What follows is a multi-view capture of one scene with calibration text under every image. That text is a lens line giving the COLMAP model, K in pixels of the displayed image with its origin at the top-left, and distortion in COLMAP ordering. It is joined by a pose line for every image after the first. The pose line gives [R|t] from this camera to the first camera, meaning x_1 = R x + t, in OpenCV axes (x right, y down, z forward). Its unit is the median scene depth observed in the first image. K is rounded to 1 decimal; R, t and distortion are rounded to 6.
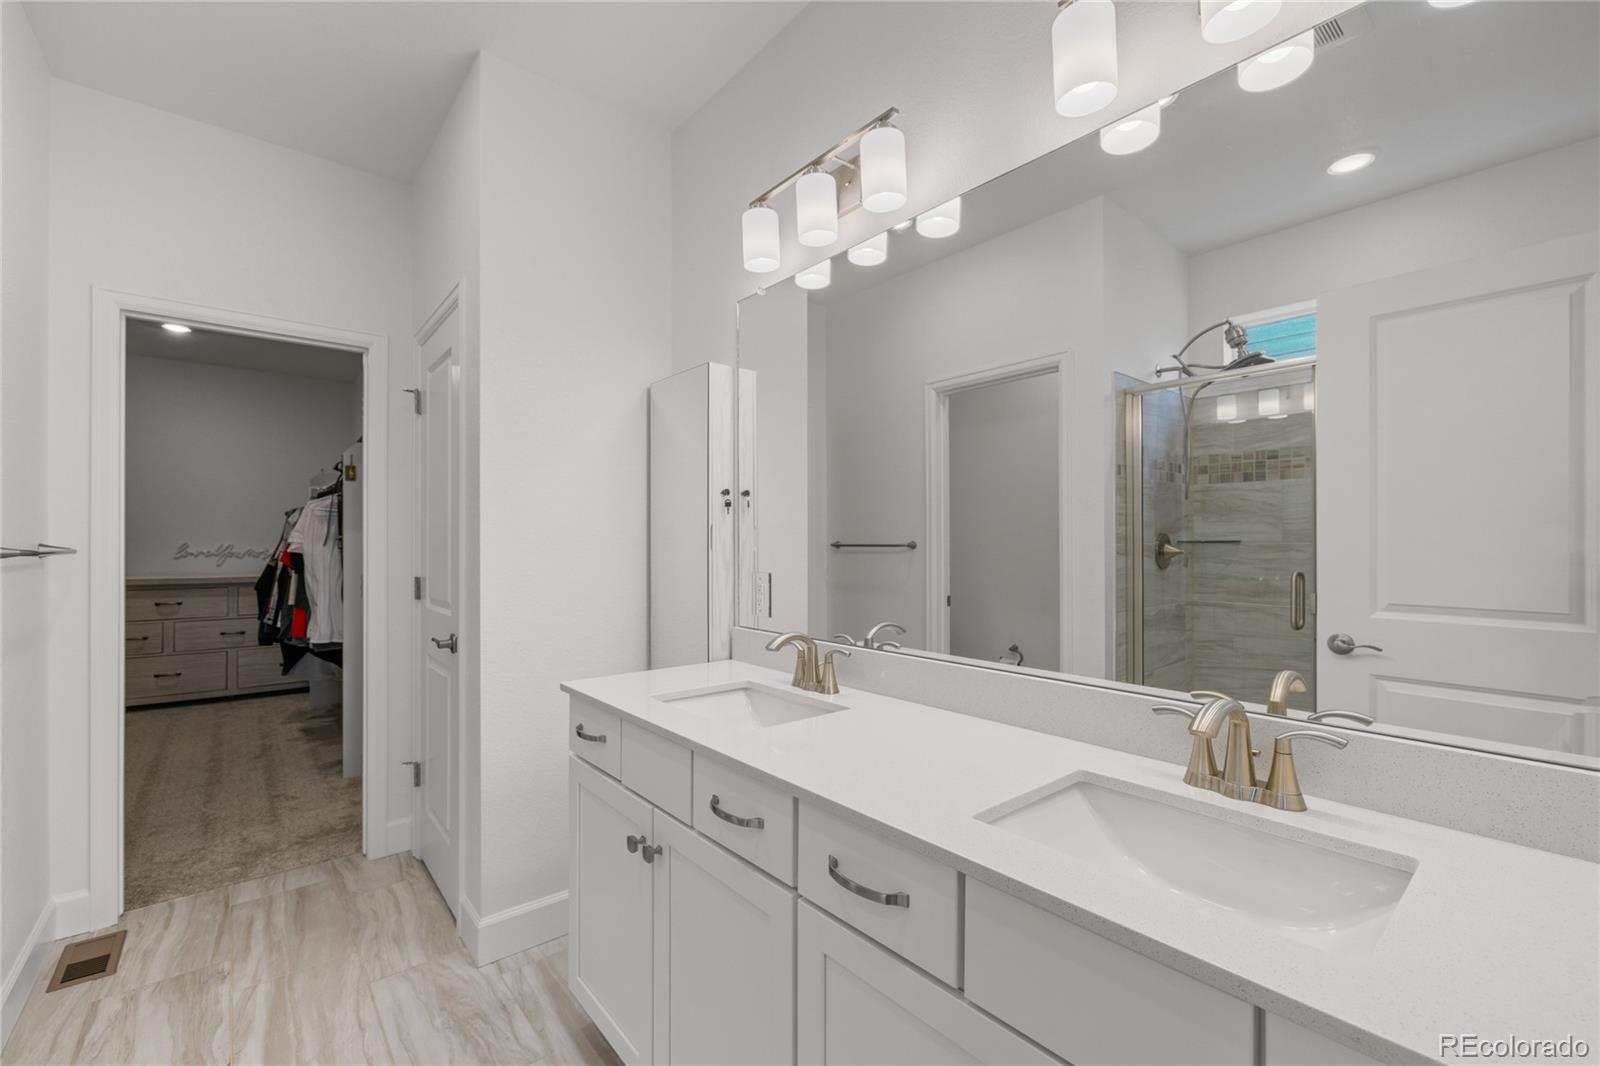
lens RADIAL K [[670.4, 0, 782.8], [0, 670.4, 536.1], [0, 0, 1]] dist [0.000699, -0.000129]
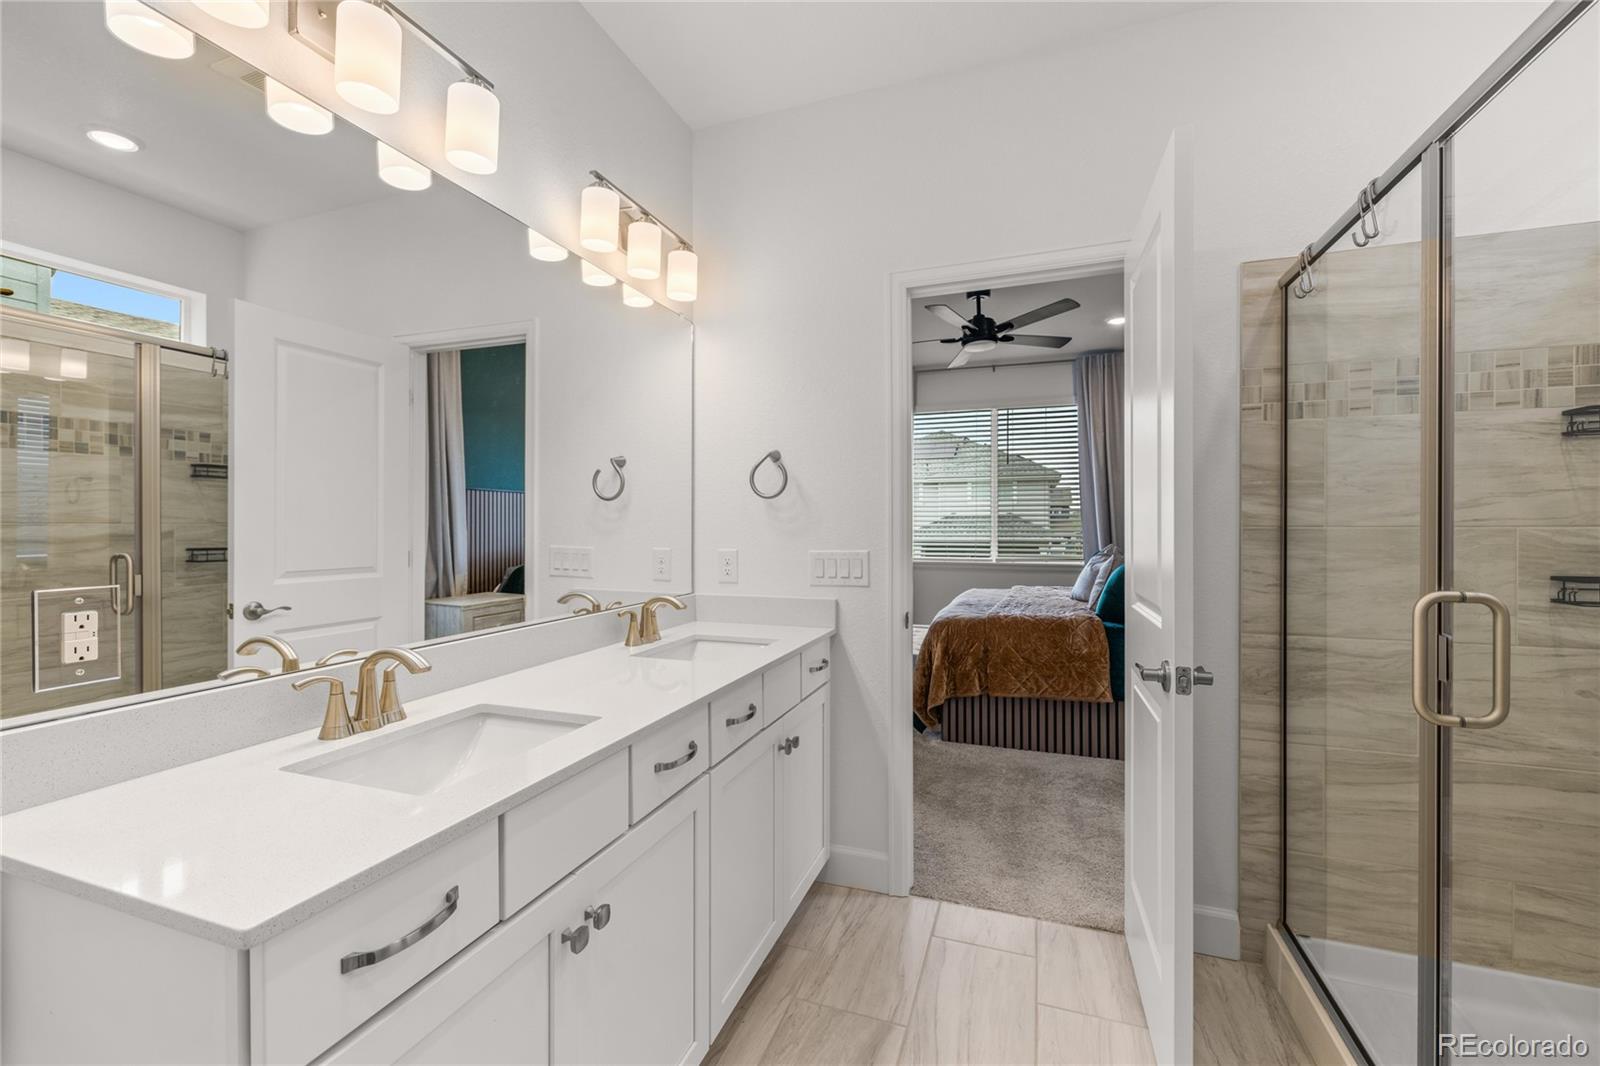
lens RADIAL K [[670.4, 0, 791.9], [0, 670.4, 535.5], [0, 0, 1]] dist [0.000699, -0.000129]
pose [[-0.513418, -0.013928, 0.858026, -0.795758], [-0.009887, 0.999898, 0.010315, 0.012040], [-0.858082, -0.003188, -0.513503, 0.975894]]
